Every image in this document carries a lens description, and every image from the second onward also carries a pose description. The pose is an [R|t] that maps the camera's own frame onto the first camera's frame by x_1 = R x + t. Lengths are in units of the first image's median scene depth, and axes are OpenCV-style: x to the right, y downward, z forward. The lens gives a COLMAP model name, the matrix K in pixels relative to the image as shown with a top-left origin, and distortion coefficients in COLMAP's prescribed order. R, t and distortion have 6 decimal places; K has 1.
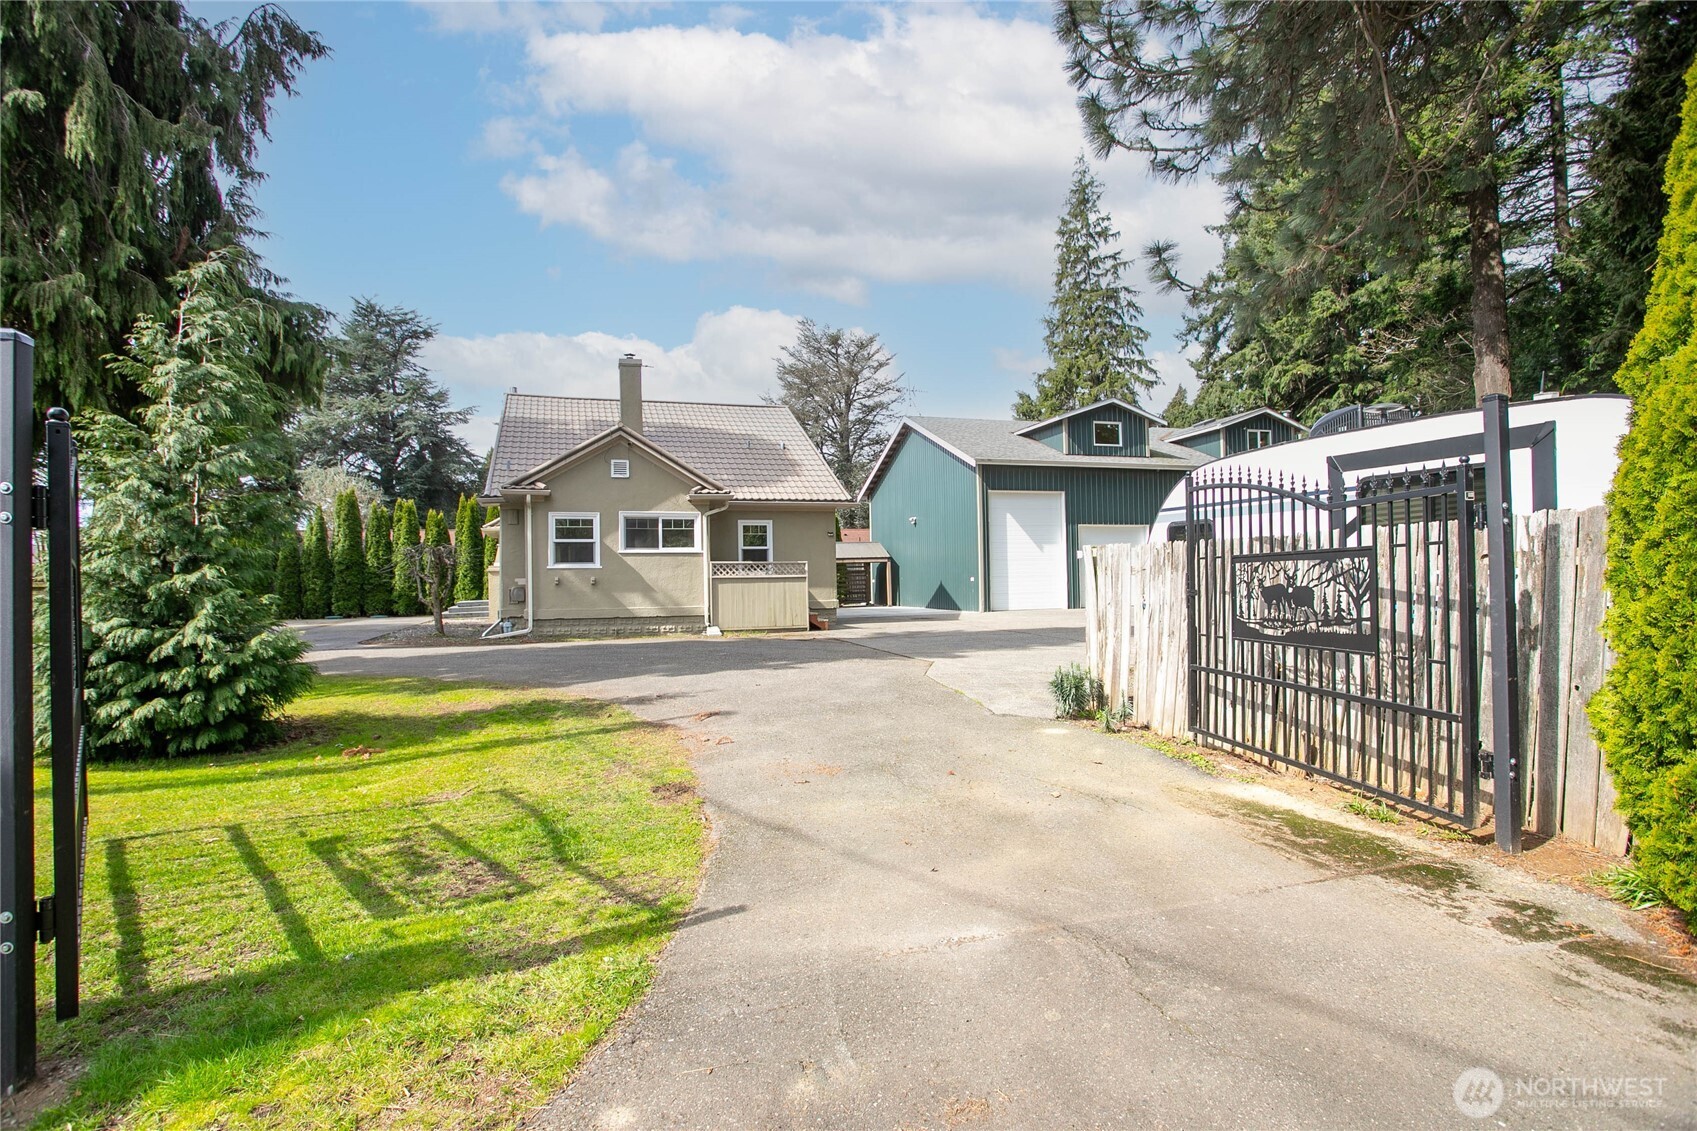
lens RADIAL K [[806.7, 0, 853.8], [0, 806.7, 554.6], [0, 0, 1]] dist [-0.010856, -0.000102]
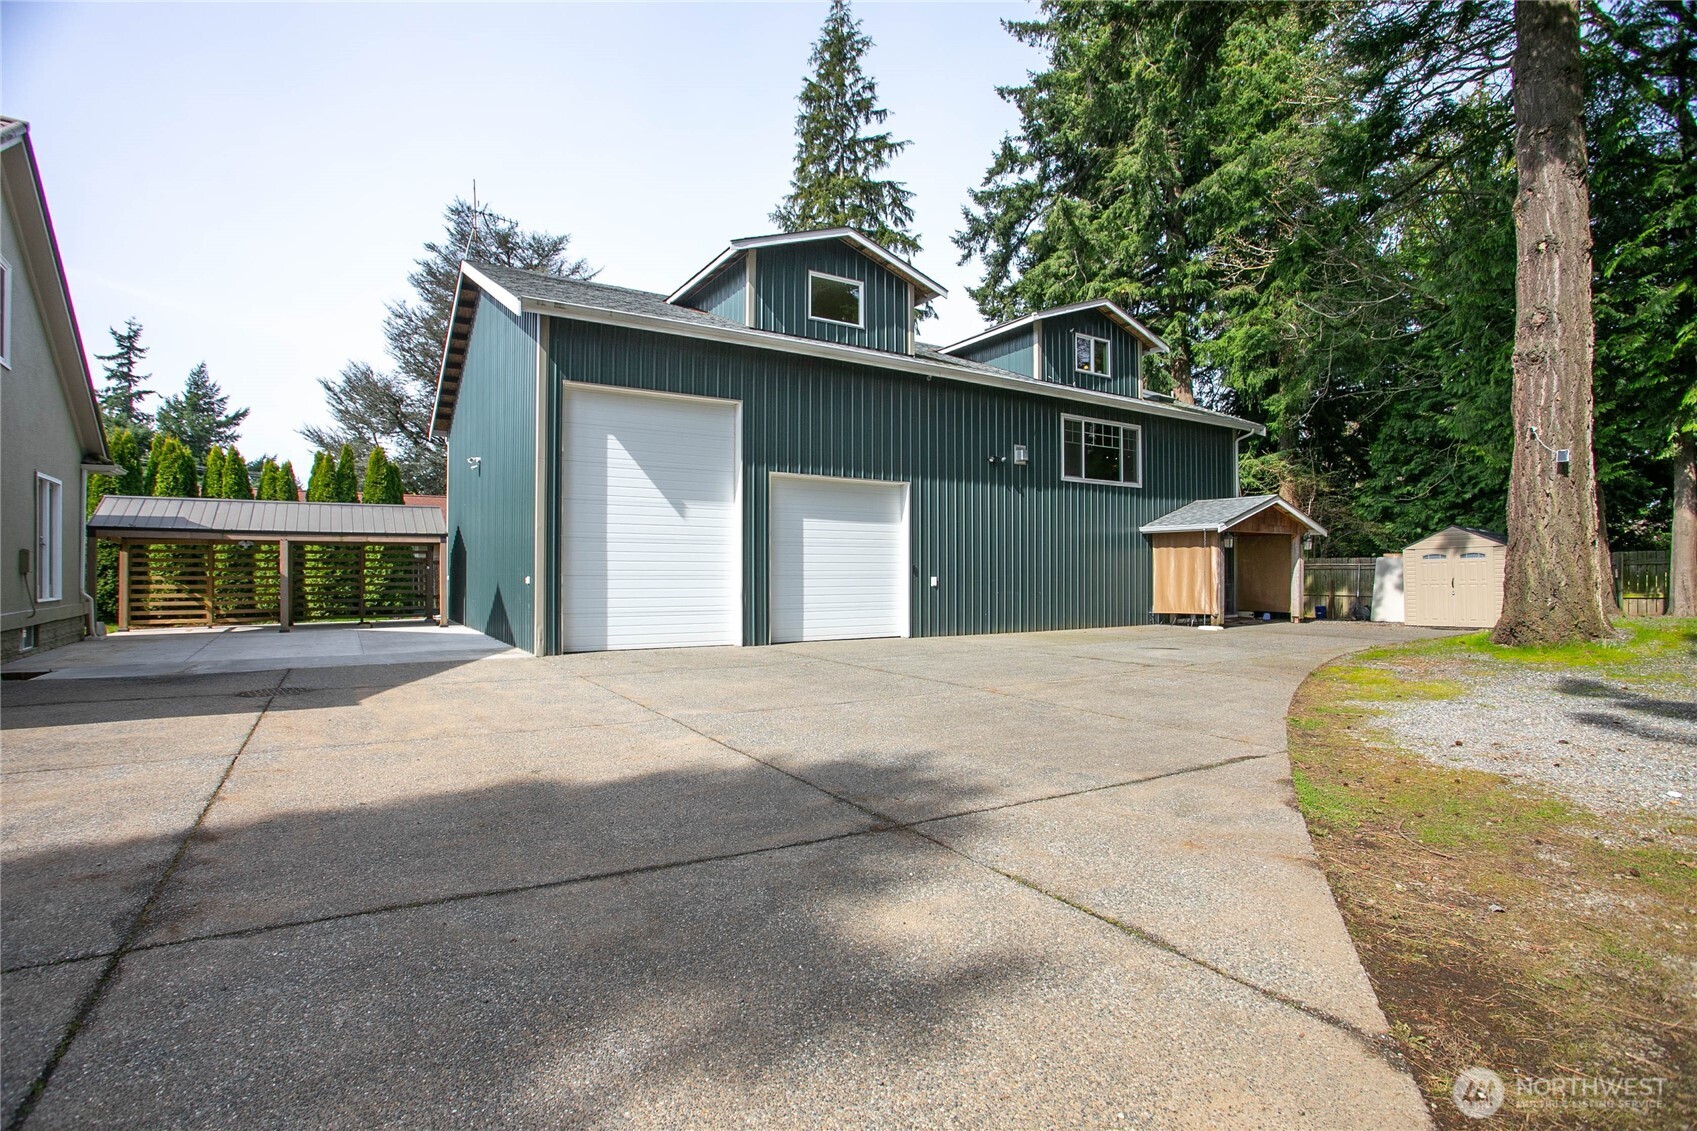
lens RADIAL K [[830.0, 0, 841.5], [0, 830.0, 547.2], [0, 0, 1]] dist [-0.000338, 0.000145]
pose [[0.964706, 0.029792, 0.261640, 0.135599], [-0.027668, 0.999548, -0.011798, 0.007920], [-0.261873, 0.004142, 0.965093, 0.362446]]
